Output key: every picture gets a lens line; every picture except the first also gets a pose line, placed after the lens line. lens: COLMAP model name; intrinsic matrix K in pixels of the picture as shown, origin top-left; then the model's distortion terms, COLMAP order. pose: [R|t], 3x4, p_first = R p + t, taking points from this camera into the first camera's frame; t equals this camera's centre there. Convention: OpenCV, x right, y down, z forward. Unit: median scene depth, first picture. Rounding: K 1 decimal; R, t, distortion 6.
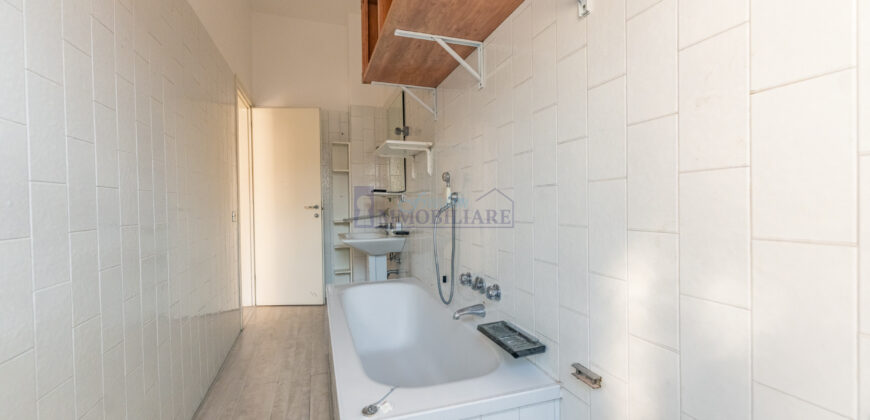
lens RADIAL K [[341.8, 0, 433.9], [0, 341.8, 210.6], [0, 0, 1]] dist [0.001474, -0.002152]
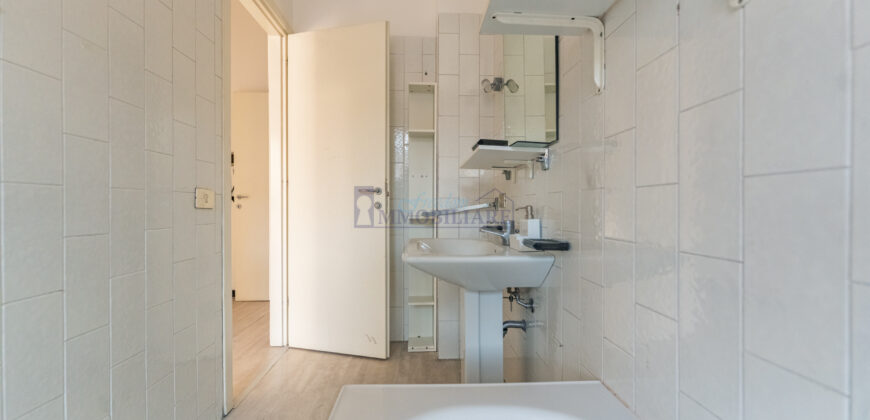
lens RADIAL K [[341.8, 0, 436.0], [0, 341.8, 210.3], [0, 0, 1]] dist [0.001474, -0.002152]
pose [[0.960732, 0.015082, -0.277069, -0.095694], [-0.017331, 0.999834, -0.005668, 0.026356], [0.276937, 0.010248, 0.960833, 0.517304]]
